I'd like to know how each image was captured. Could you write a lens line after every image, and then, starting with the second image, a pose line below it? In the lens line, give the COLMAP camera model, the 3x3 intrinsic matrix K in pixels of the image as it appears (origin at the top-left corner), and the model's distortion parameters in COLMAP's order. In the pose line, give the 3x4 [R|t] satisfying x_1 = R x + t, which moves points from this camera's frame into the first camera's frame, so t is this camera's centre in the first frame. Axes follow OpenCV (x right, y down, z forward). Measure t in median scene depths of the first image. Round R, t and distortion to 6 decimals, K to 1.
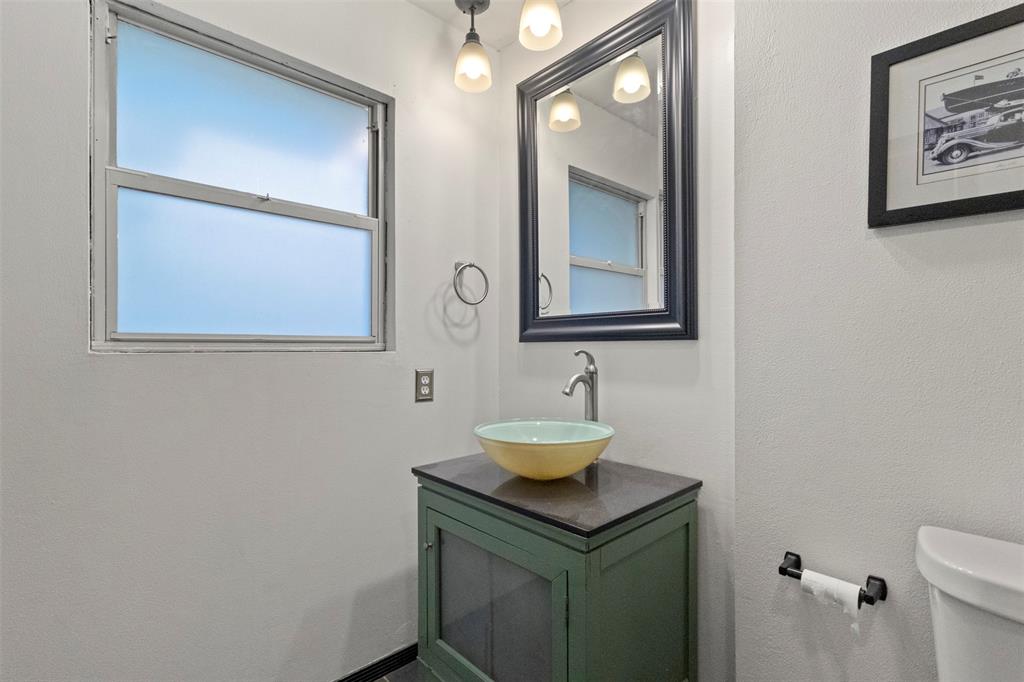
lens RADIAL K [[465.7, 0, 512.1], [0, 465.7, 342.8], [0, 0, 1]] dist [0.001975, 0.000372]
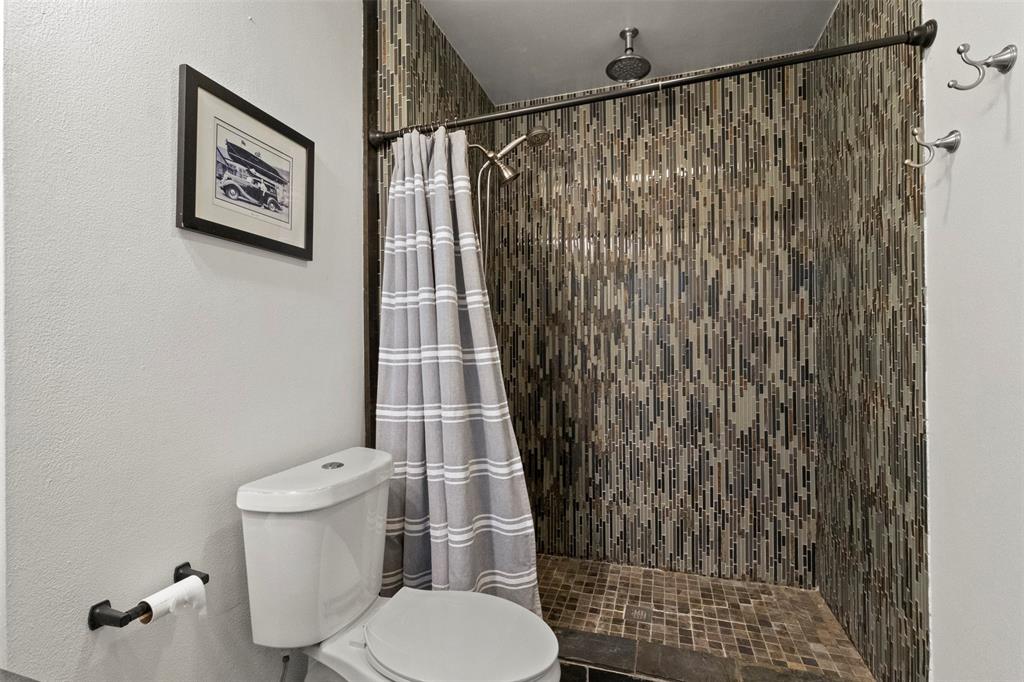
lens RADIAL K [[465.7, 0, 512.2], [0, 465.7, 337.2], [0, 0, 1]] dist [0.001975, 0.000372]
pose [[-0.514088, 0.005354, 0.857721, -0.541784], [0.001484, 0.999985, -0.005352, 0.003013], [-0.857736, -0.001478, -0.514088, 0.996916]]
